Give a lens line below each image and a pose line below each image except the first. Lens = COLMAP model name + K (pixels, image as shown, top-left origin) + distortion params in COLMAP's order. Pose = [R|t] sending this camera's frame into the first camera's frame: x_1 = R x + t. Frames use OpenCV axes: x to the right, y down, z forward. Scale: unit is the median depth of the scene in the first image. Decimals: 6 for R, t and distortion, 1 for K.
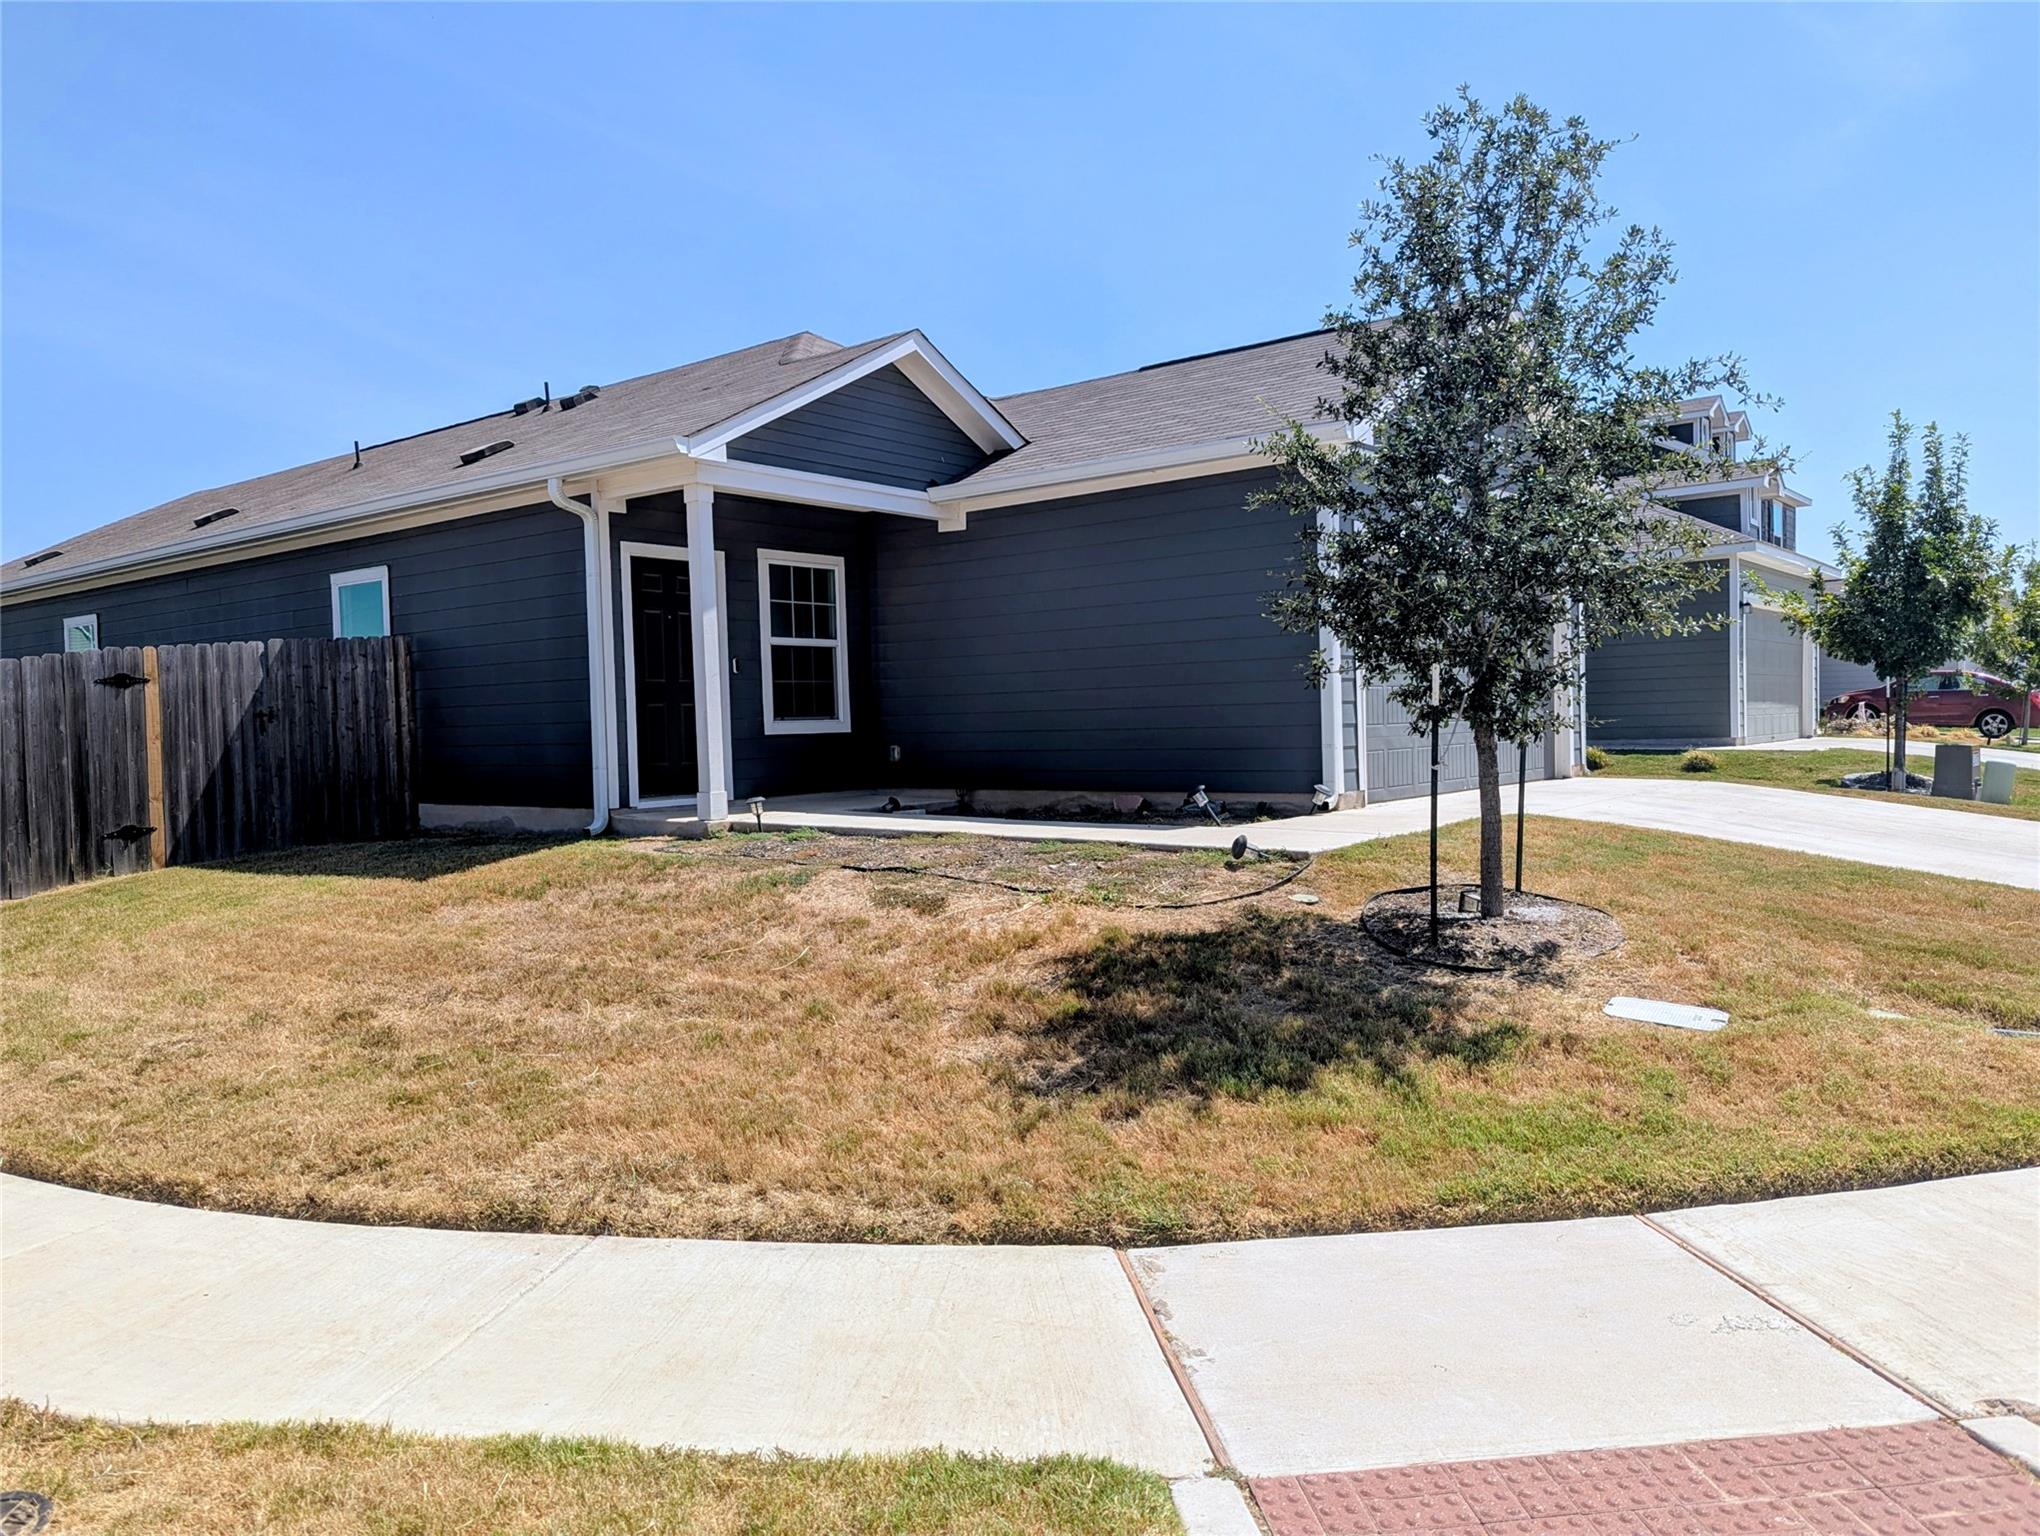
lens RADIAL K [[1428.9, 0, 1021.0], [0, 1428.9, 767.5], [0, 0, 1]] dist [-0.005911, -0.002162]
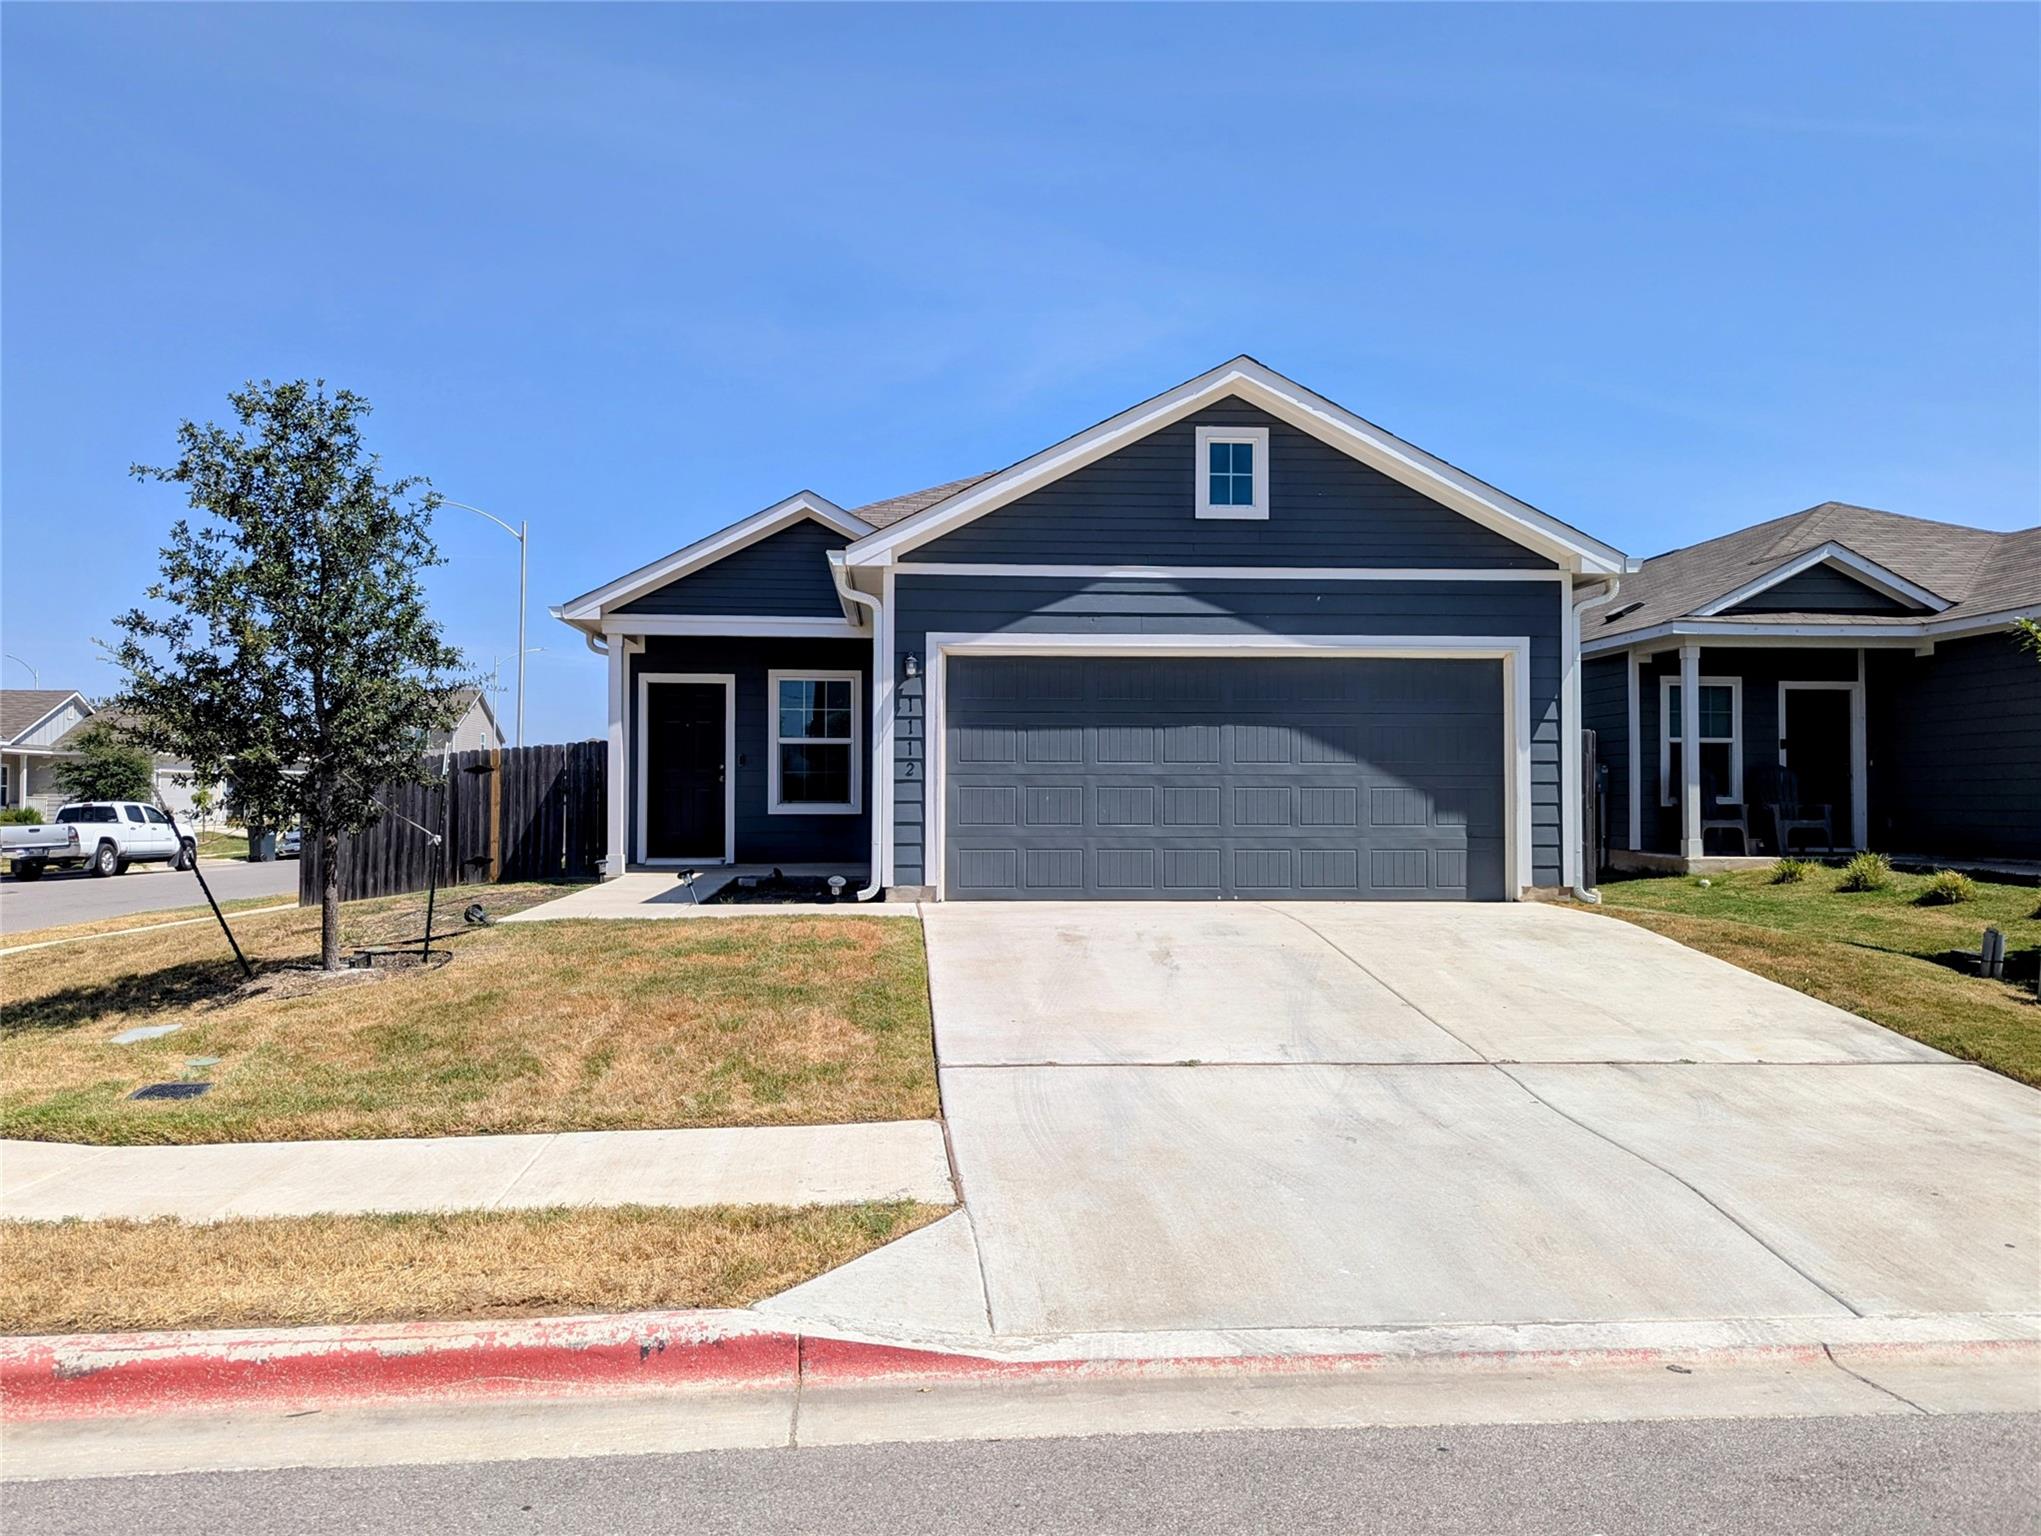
lens RADIAL K [[1438.9, 0, 1018.0], [0, 1438.9, 766.4], [0, 0, 1]] dist [0.001869, 0.000826]
pose [[0.669336, 0.003841, -0.742950, 1.017676], [-0.046498, 0.998243, -0.036730, -0.031119], [0.741504, 0.059130, 0.668338, 0.327290]]
